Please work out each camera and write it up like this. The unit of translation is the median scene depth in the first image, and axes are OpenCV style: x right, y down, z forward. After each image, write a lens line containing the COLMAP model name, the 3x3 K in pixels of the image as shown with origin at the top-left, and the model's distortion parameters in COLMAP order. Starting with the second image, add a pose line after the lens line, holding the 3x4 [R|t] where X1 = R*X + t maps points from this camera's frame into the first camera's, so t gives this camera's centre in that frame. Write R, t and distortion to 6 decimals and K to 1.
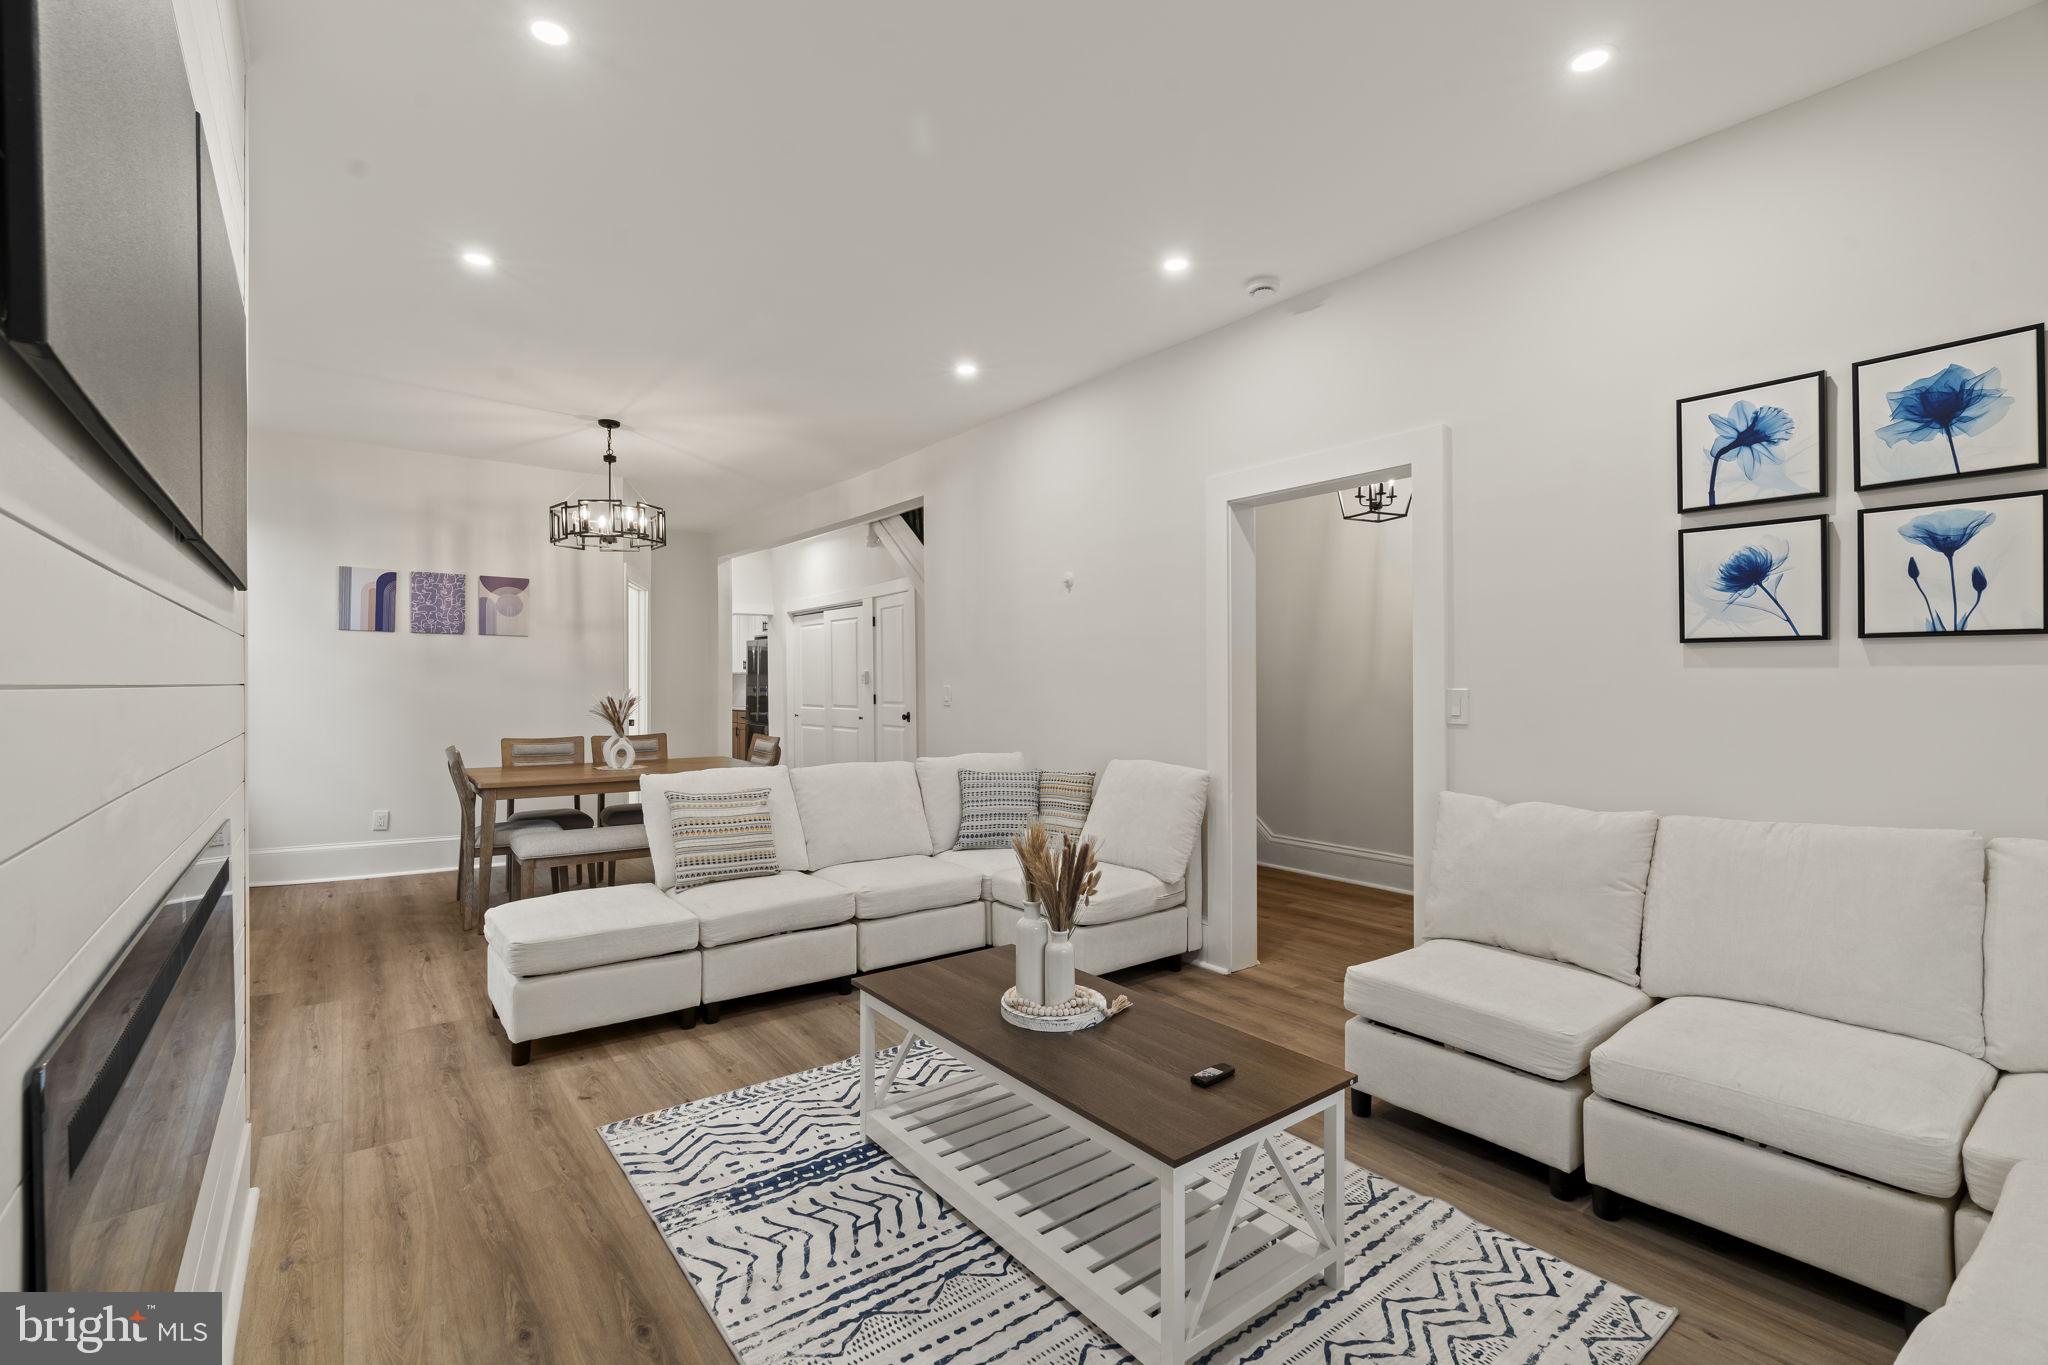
lens RADIAL K [[907.5, 0, 1024.0], [0, 907.5, 682.5], [0, 0, 1]] dist [-0.000128, 0.000103]
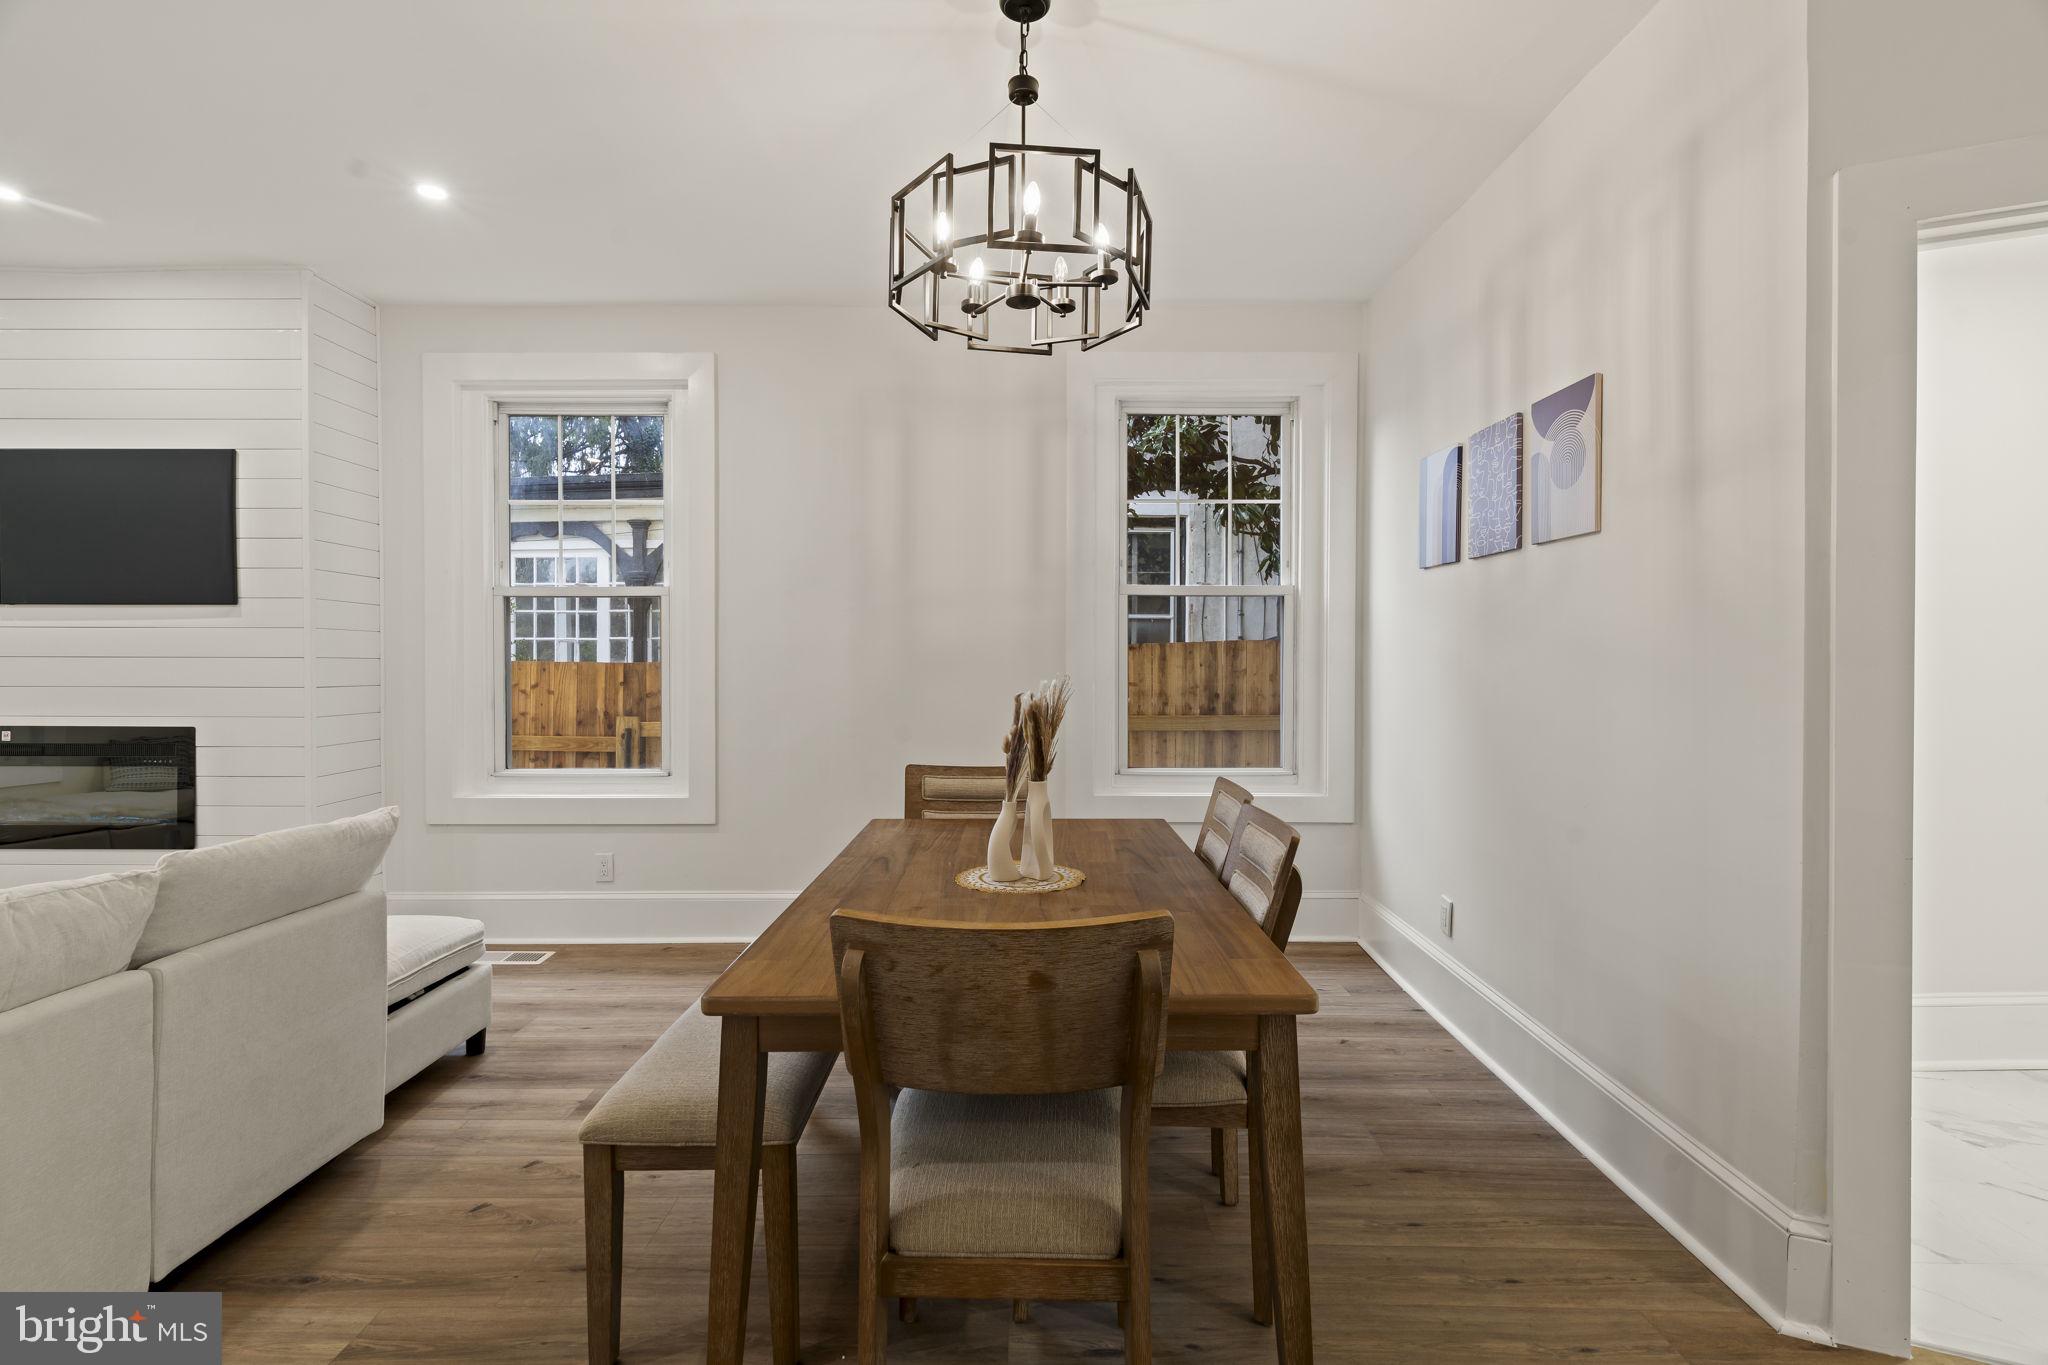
lens RADIAL K [[907.5, 0, 1024.0], [0, 907.5, 682.5], [0, 0, 1]] dist [-0.000128, 0.000103]
pose [[-0.617552, 0.018525, -0.786312, -0.132637], [0.004434, 0.999789, 0.020071, -0.000279], [0.786518, 0.008908, -0.617503, 1.144928]]
